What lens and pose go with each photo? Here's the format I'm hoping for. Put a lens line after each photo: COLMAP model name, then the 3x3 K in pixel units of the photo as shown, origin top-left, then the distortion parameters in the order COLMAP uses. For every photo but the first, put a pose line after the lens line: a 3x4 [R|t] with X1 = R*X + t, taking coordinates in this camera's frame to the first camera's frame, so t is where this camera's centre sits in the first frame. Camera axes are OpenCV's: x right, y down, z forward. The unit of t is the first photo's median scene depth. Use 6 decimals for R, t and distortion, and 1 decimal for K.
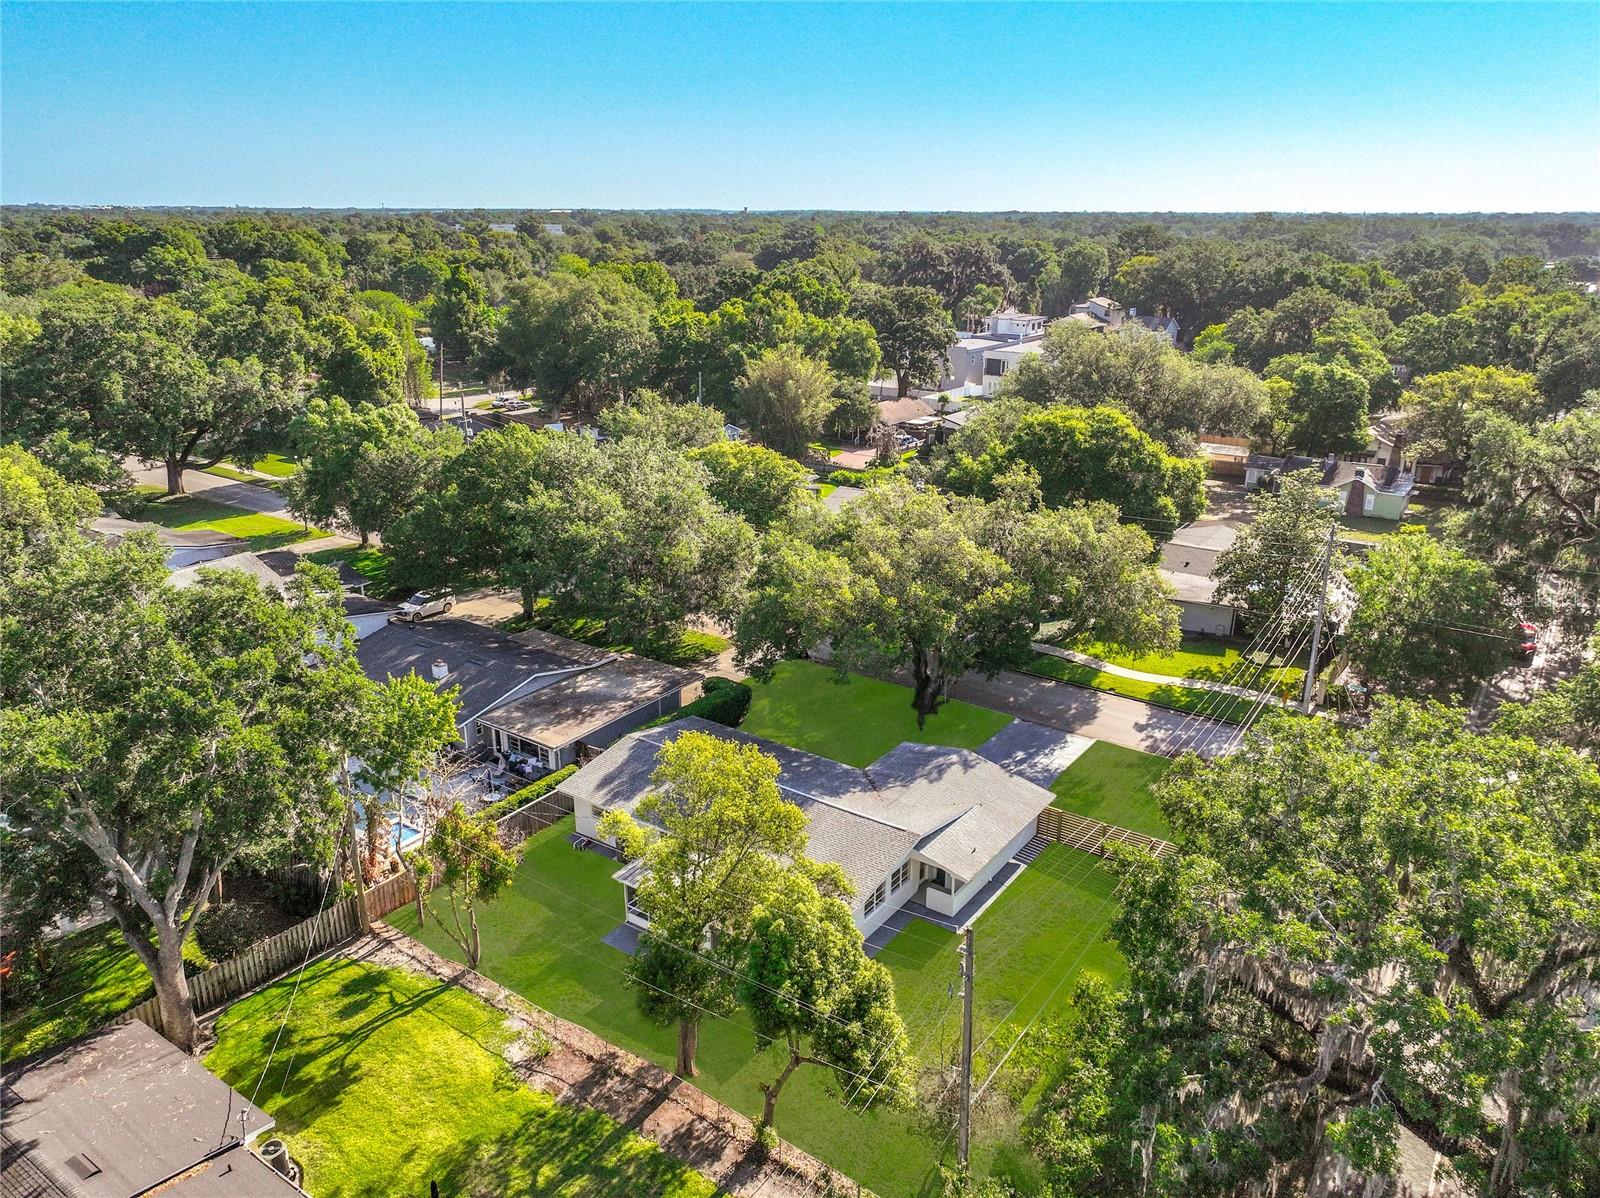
lens RADIAL K [[1157.7, 0, 800.0], [0, 1157.7, 599.0], [0, 0, 1]] dist [0.005165, 0.002948]
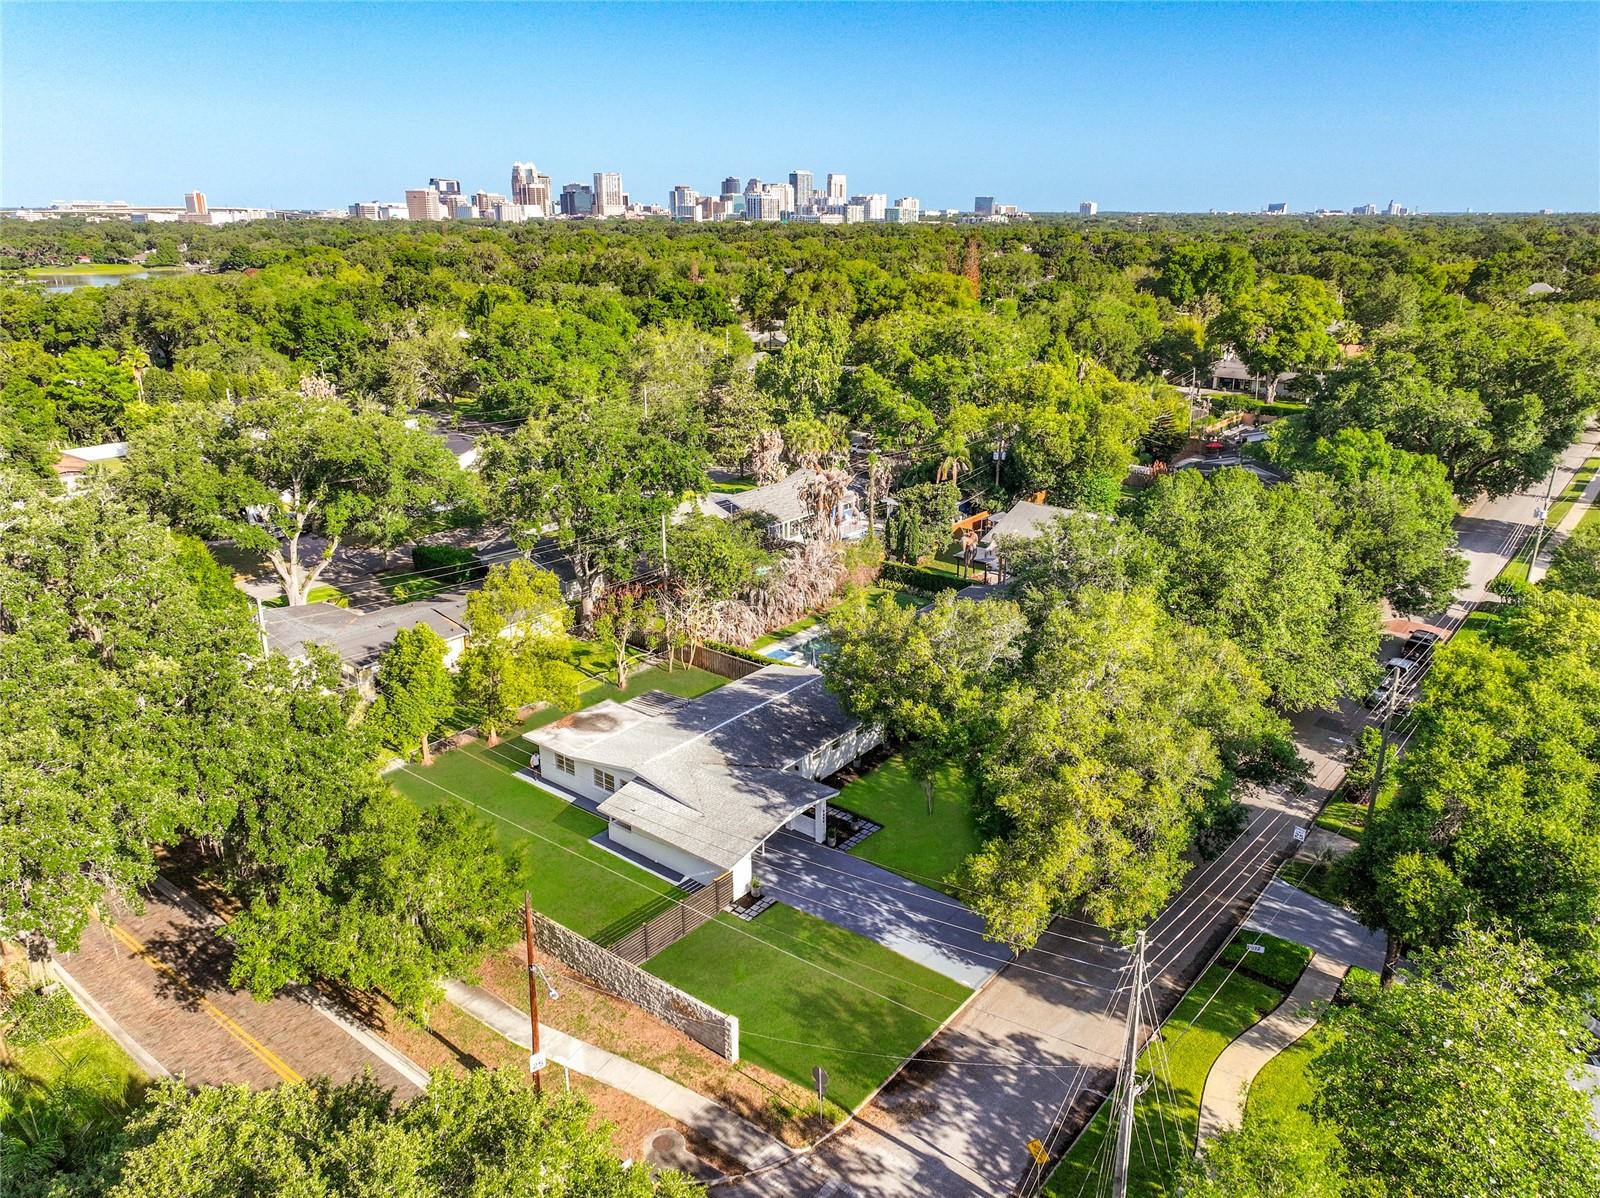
lens RADIAL K [[1143.9, 0, 809.2], [0, 1143.9, 572.8], [0, 0, 1]] dist [-0.009812, 0.021363]
pose [[-0.061228, 0.295691, -0.953320, 0.852220], [-0.323096, 0.897816, 0.299226, -0.289080], [0.944384, 0.326335, 0.040565, 0.768665]]
